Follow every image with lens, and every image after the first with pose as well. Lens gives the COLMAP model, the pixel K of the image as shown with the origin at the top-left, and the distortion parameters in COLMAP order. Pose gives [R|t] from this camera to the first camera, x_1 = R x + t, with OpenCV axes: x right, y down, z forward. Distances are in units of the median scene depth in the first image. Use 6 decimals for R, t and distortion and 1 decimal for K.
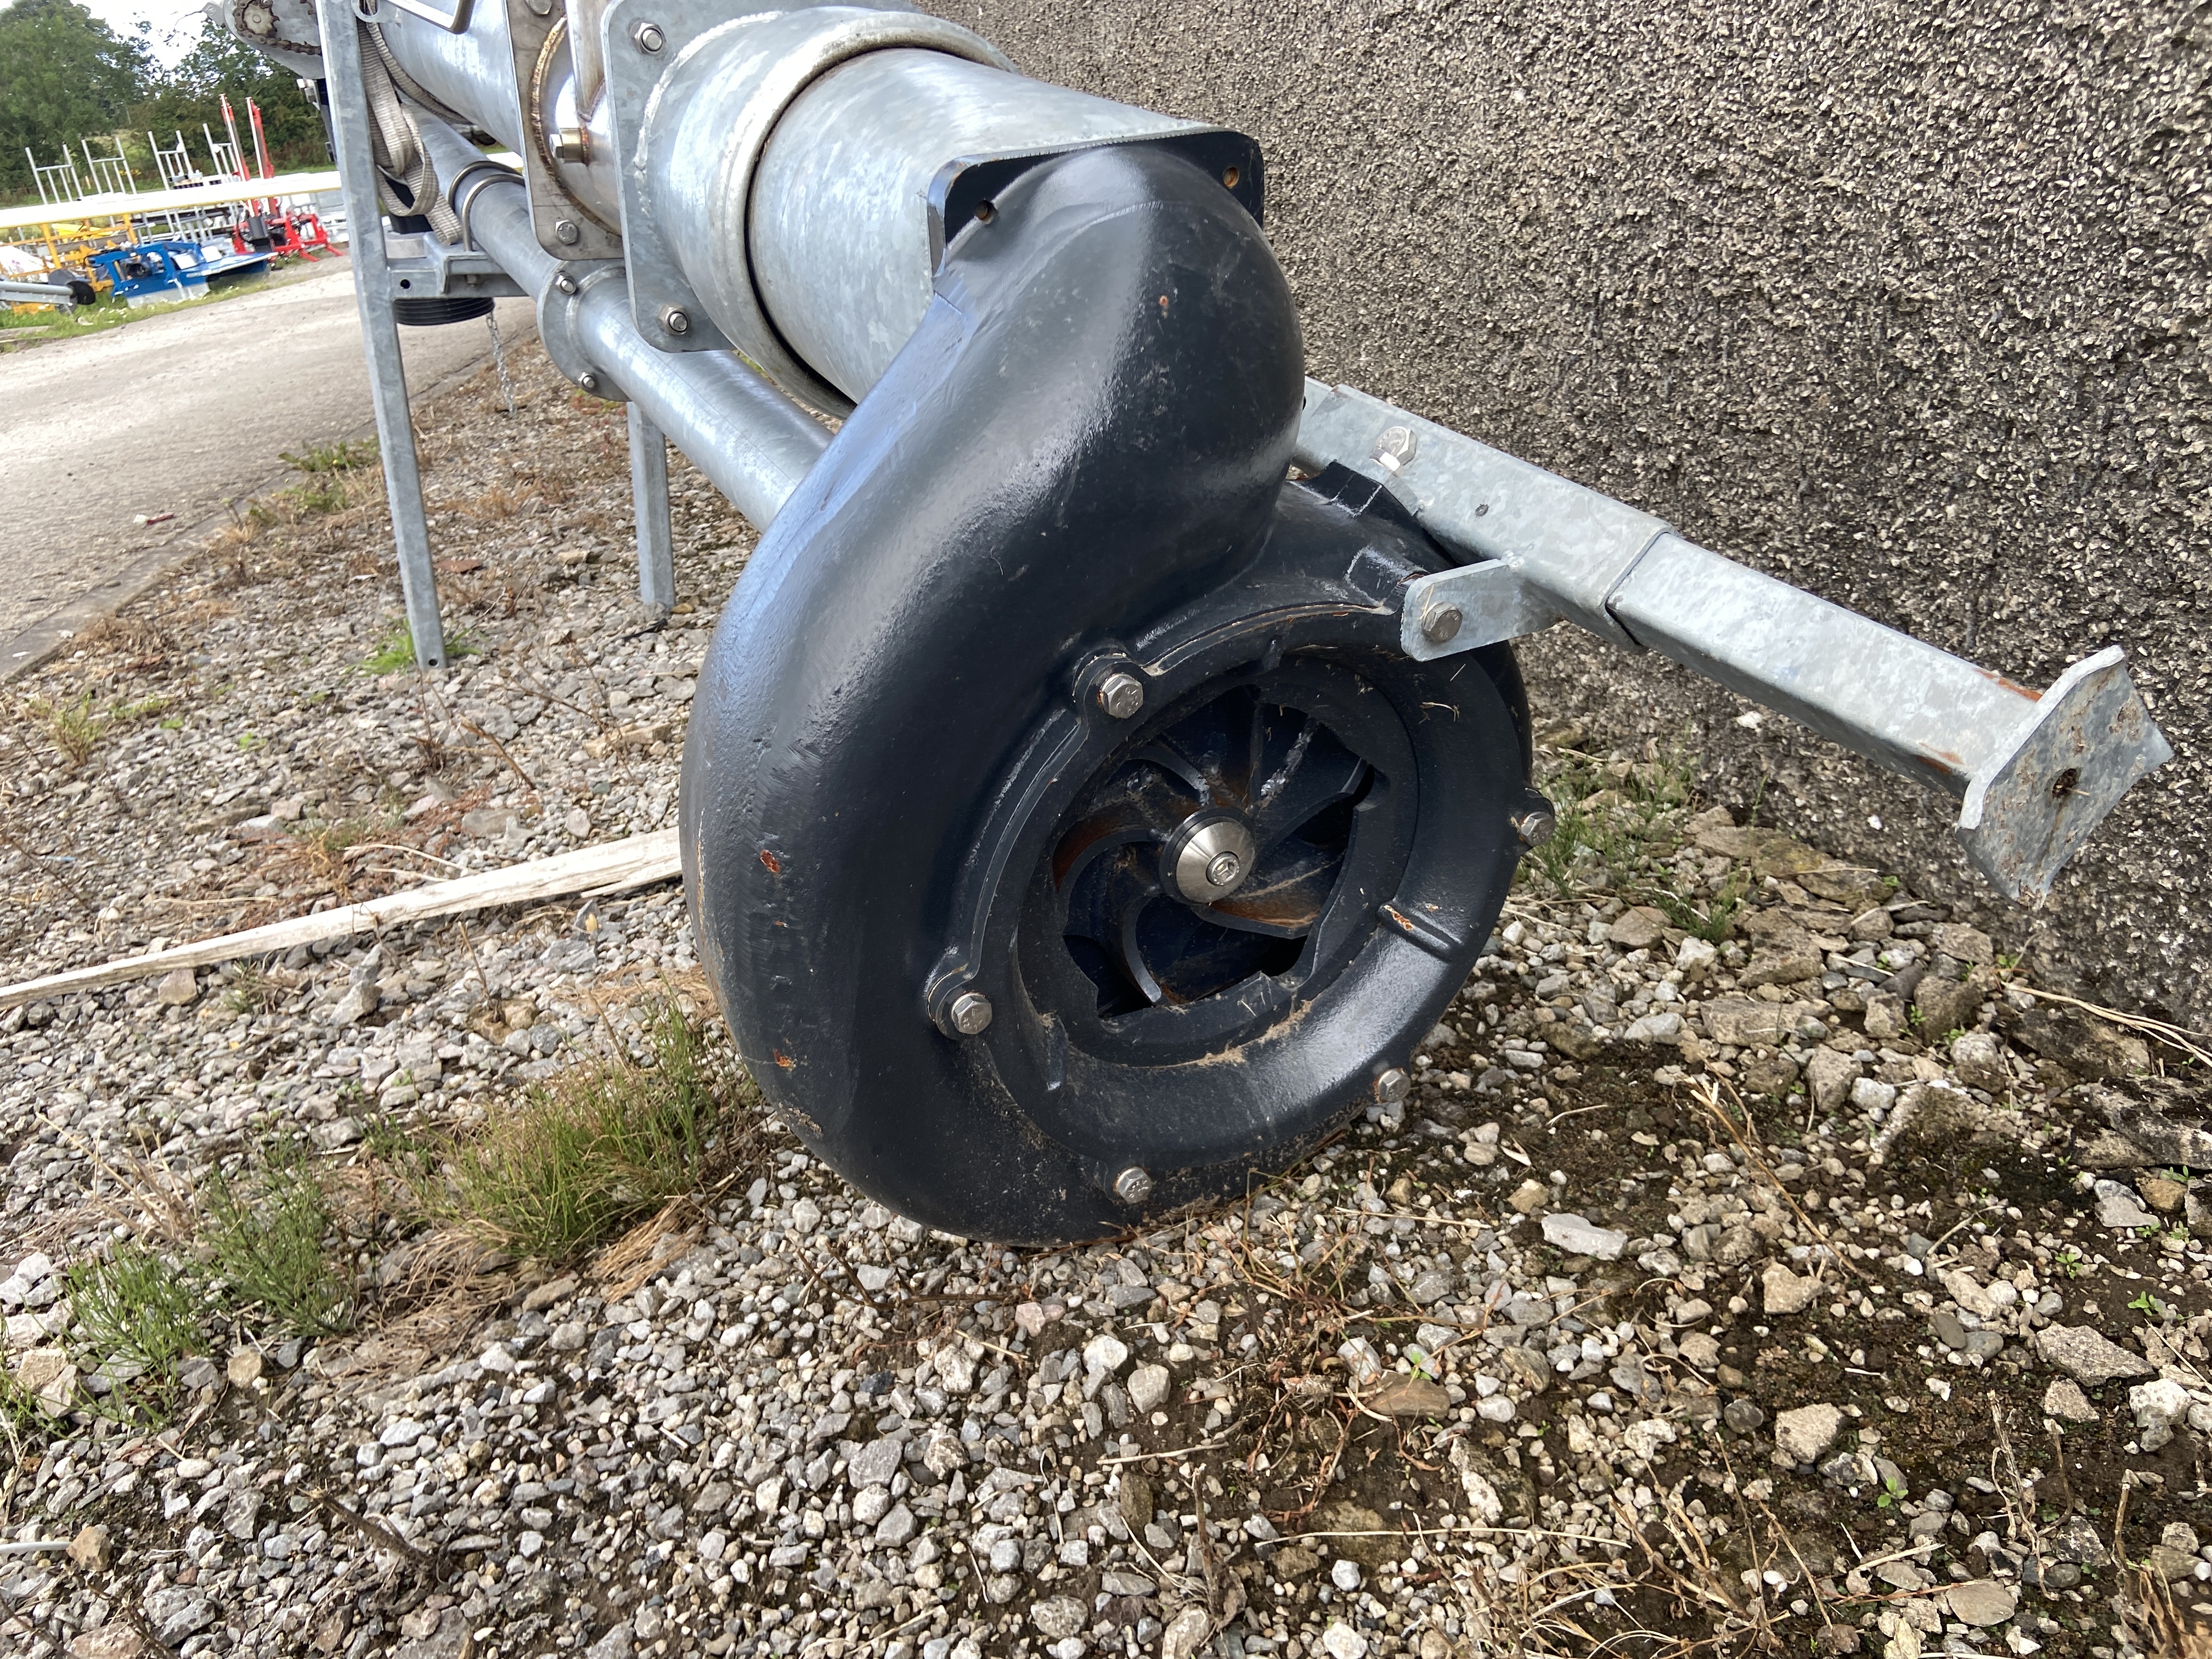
lens RADIAL K [[1658.7, 0, 1098.0], [0, 1658.7, 835.8], [0, 0, 1]] dist [0.137635, -0.183659]
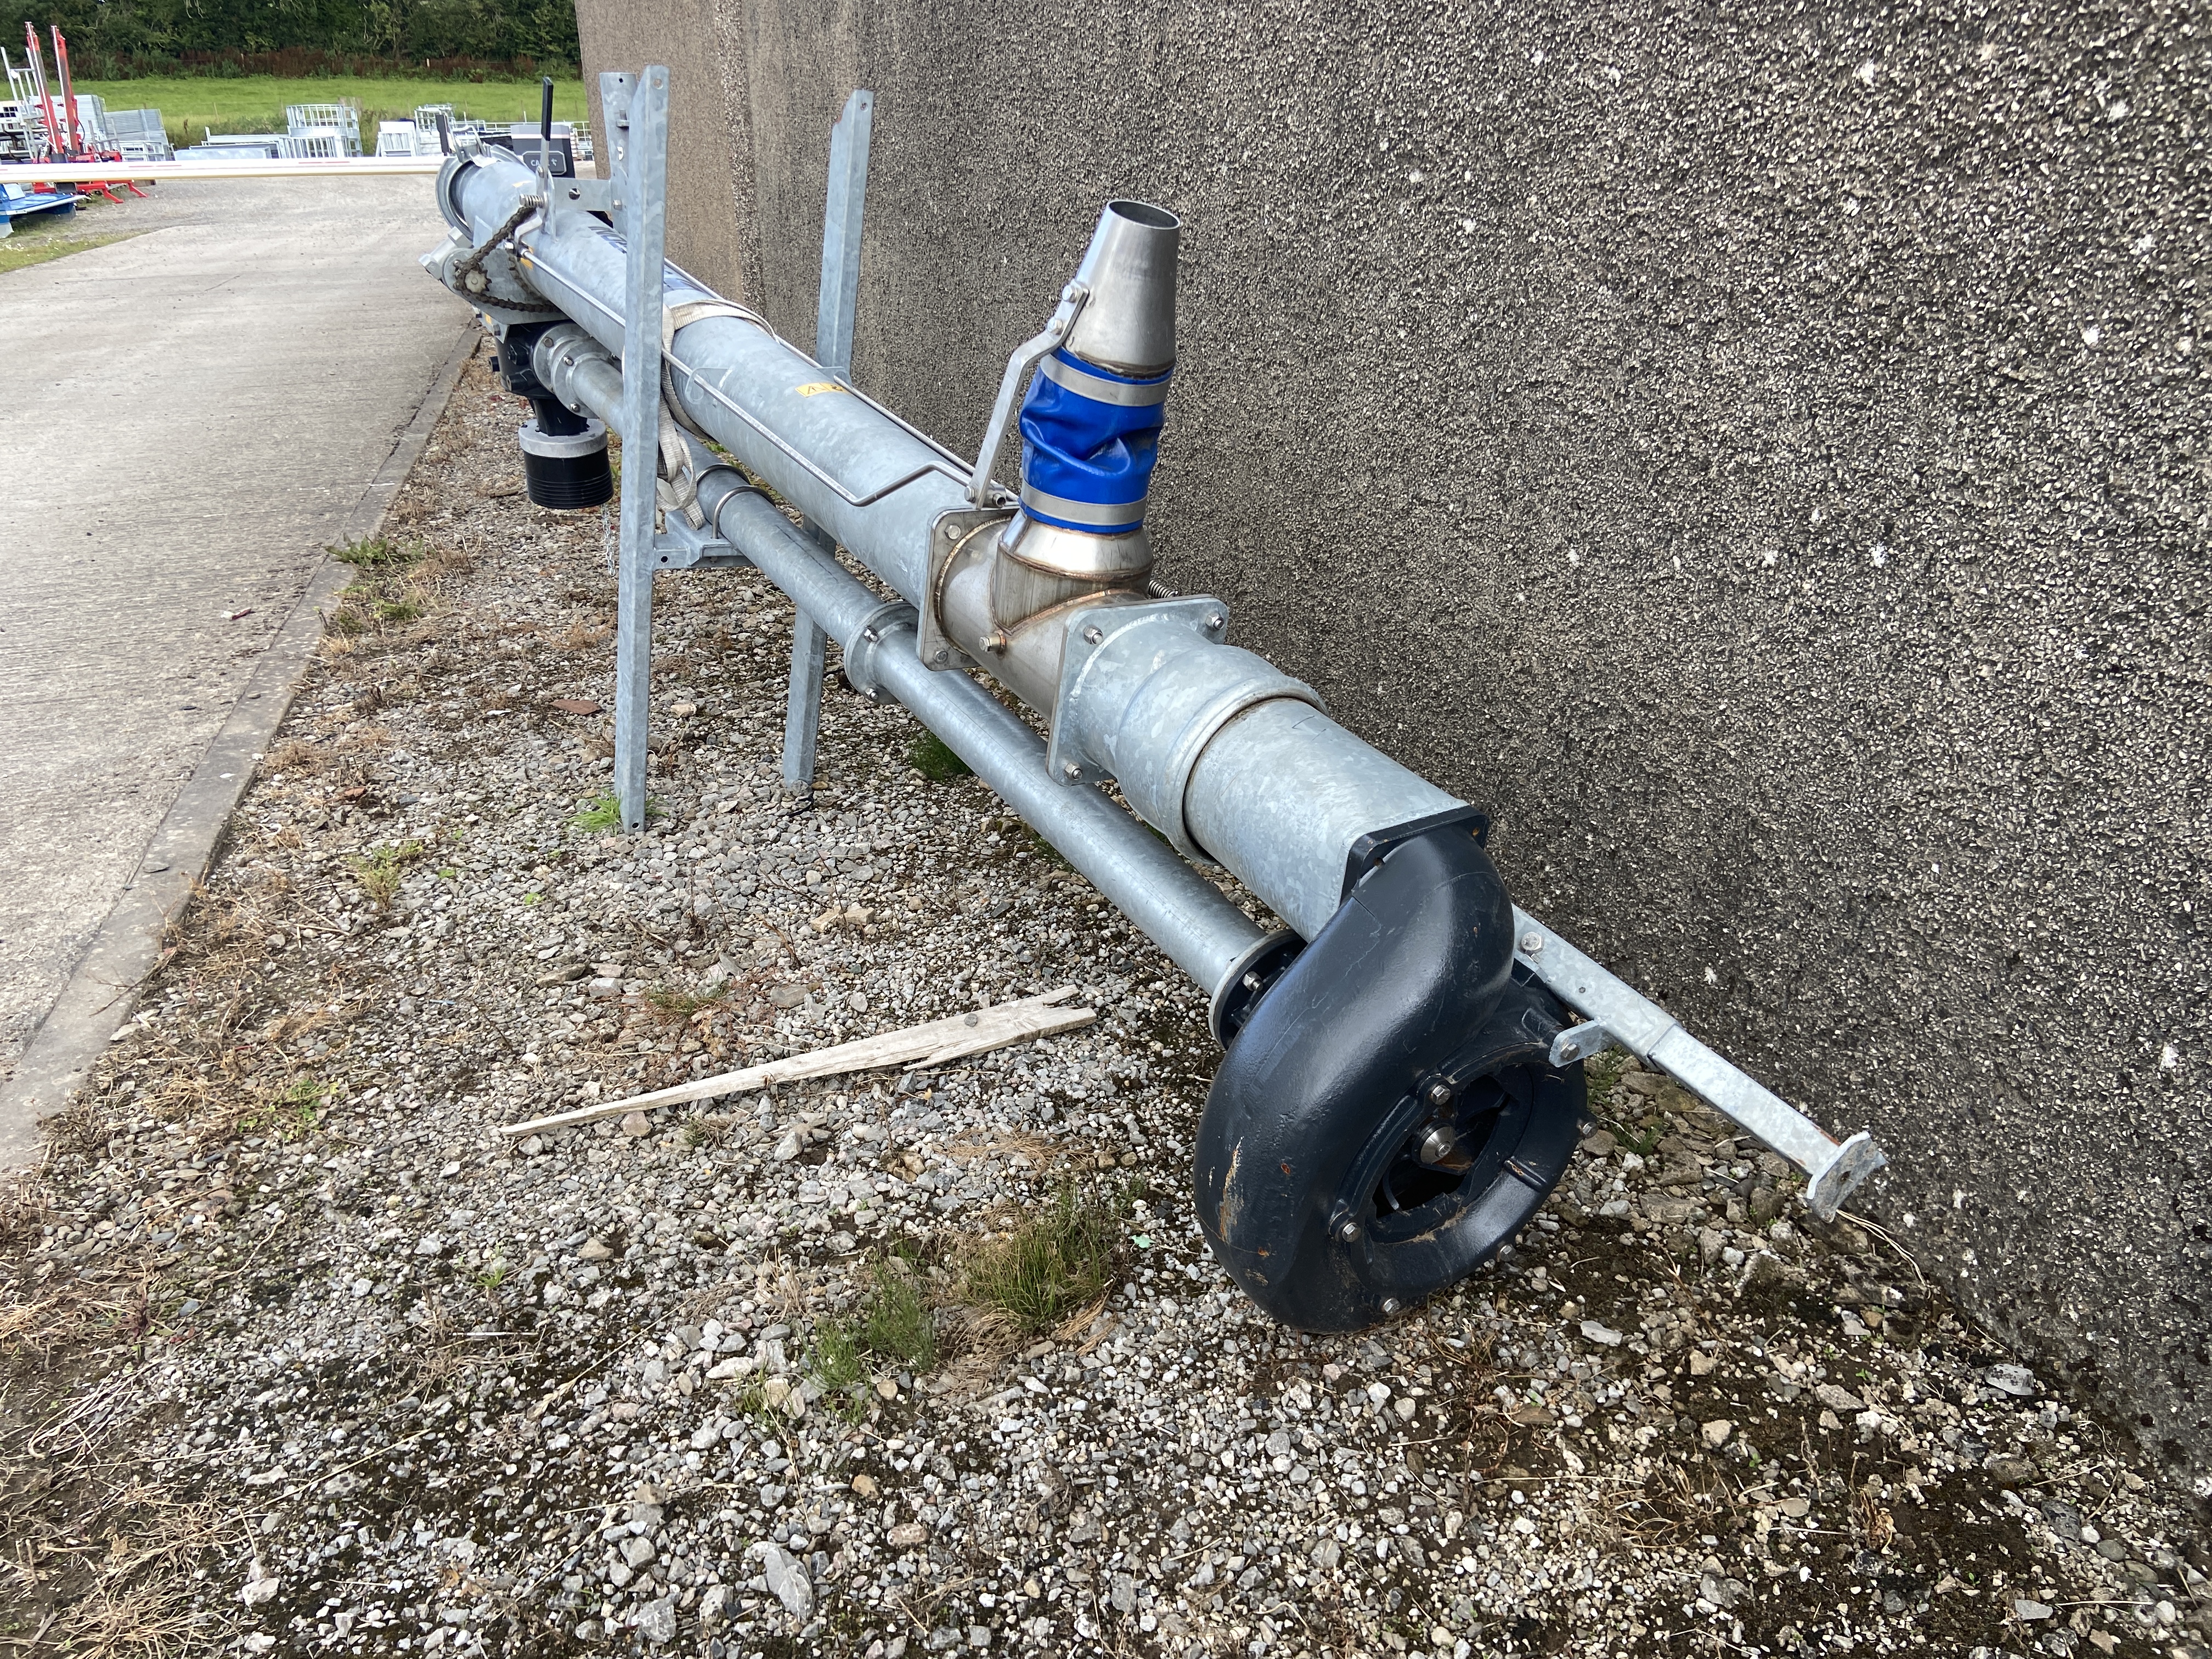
lens RADIAL K [[1692.7, 0, 1085.4], [0, 1692.7, 824.9], [0, 0, 1]] dist [0.151951, -0.191155]
pose [[0.990110, 0.046518, 0.132359, -0.654673], [-0.047696, 0.998845, 0.005749, -0.368865], [-0.131938, -0.012005, 0.991185, -1.002459]]
